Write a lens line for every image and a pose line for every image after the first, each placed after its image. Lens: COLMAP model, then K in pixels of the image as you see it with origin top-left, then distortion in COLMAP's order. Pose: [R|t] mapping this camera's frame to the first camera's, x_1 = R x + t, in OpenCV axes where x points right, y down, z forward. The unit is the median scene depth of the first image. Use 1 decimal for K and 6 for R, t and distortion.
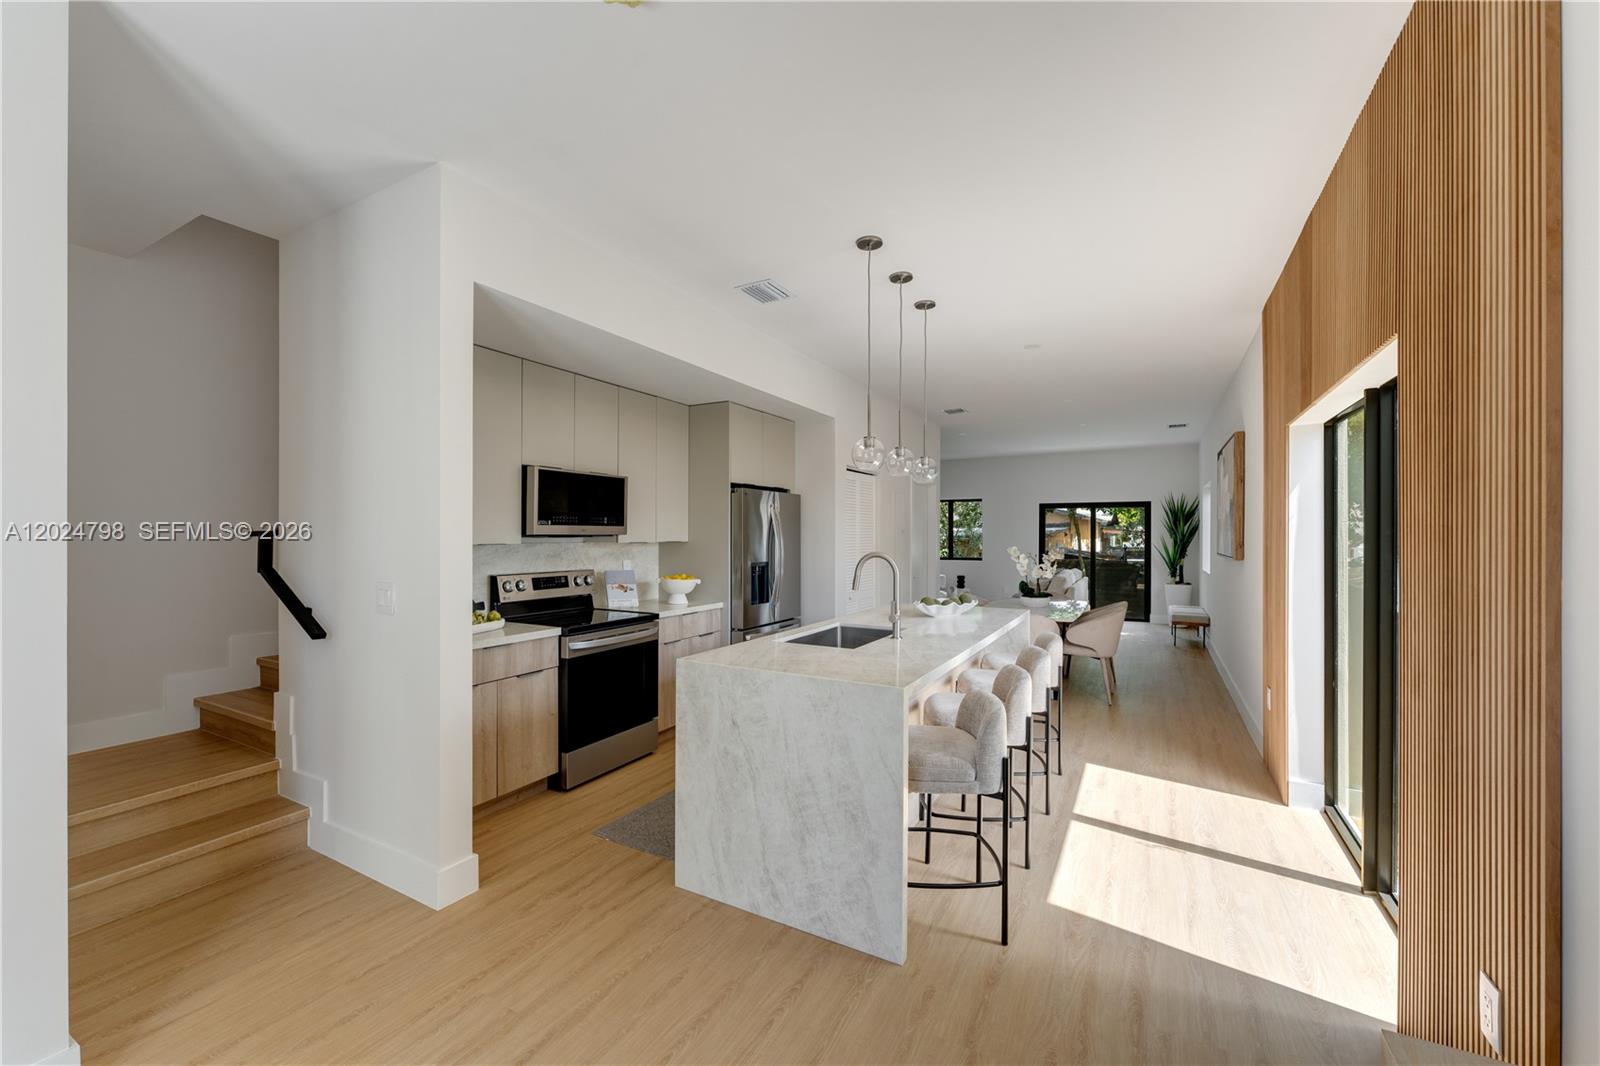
lens RADIAL K [[653.4, 0, 787.8], [0, 653.4, 541.2], [0, 0, 1]] dist [-0.001846, -0.000262]
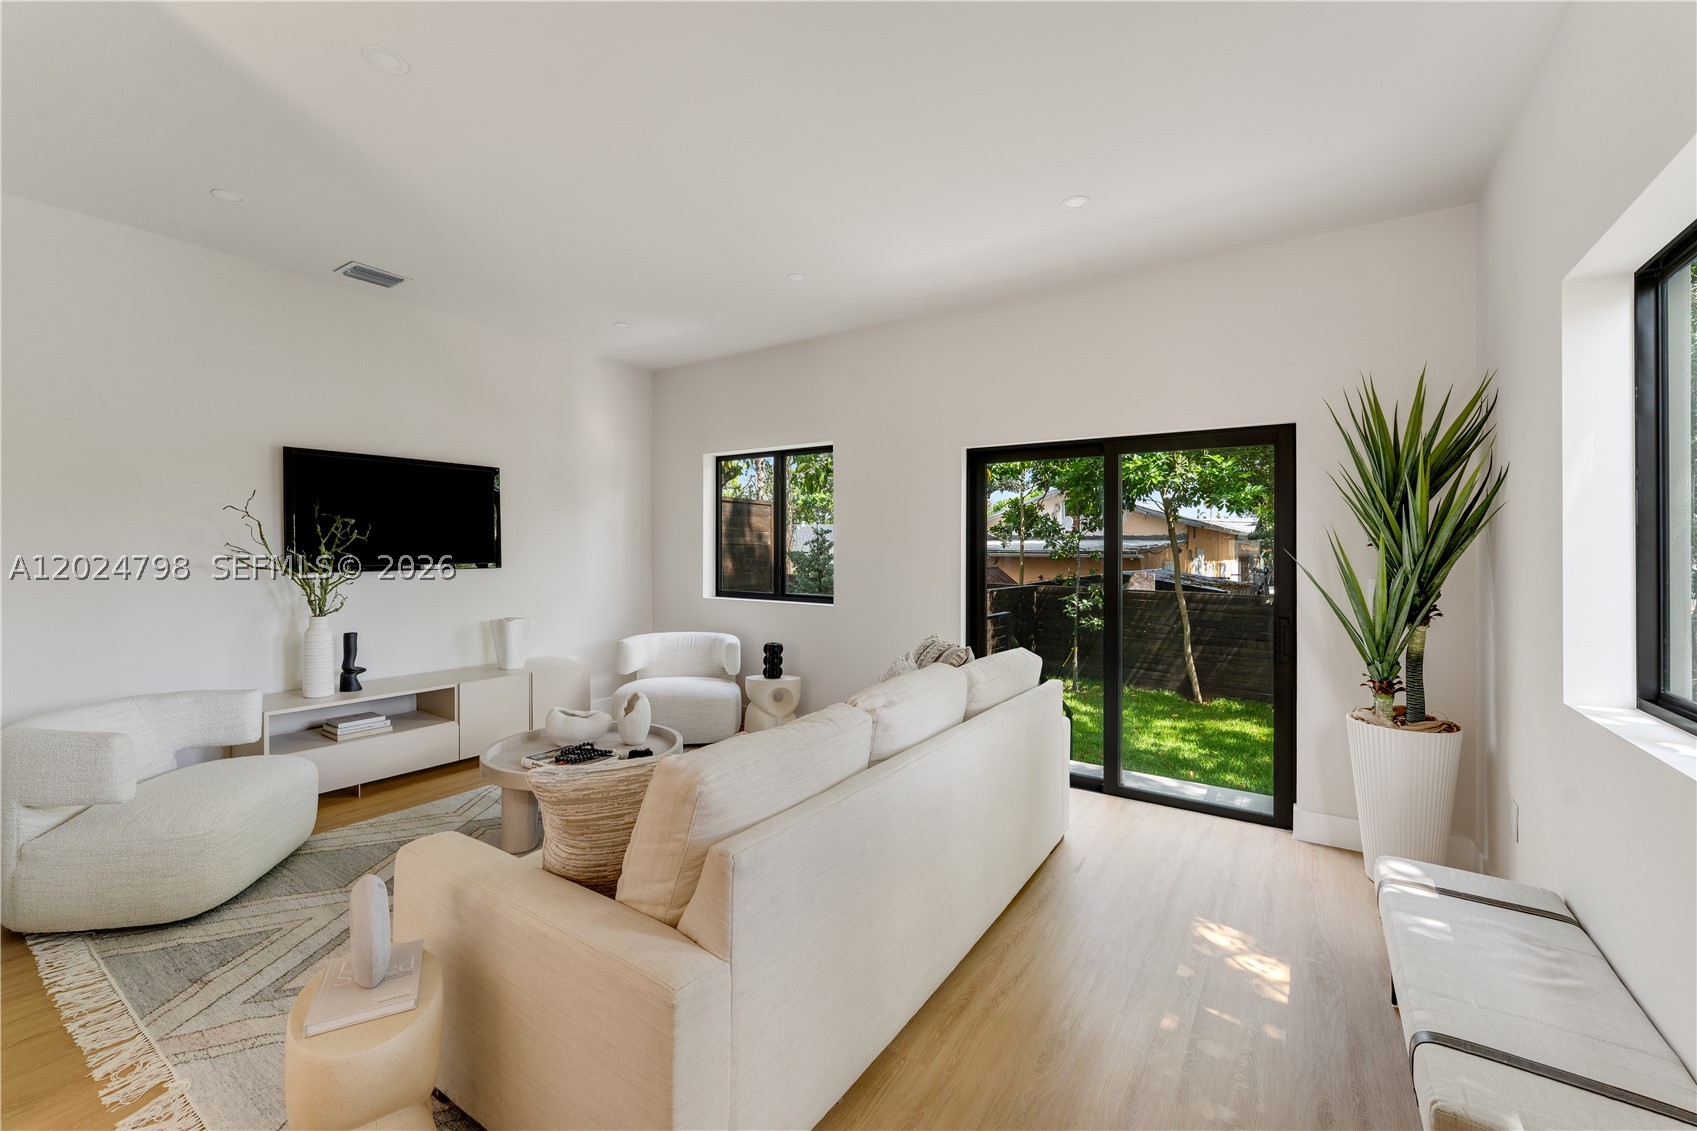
lens RADIAL K [[685.2, 0, 852.3], [0, 685.2, 580.3], [0, 0, 1]] dist [-0.000535, -0.000534]
pose [[0.996288, 0.015134, -0.084739, 0.754967], [-0.012265, 0.999337, 0.034278, 0.003053], [0.085202, -0.033111, 0.995813, 1.336209]]
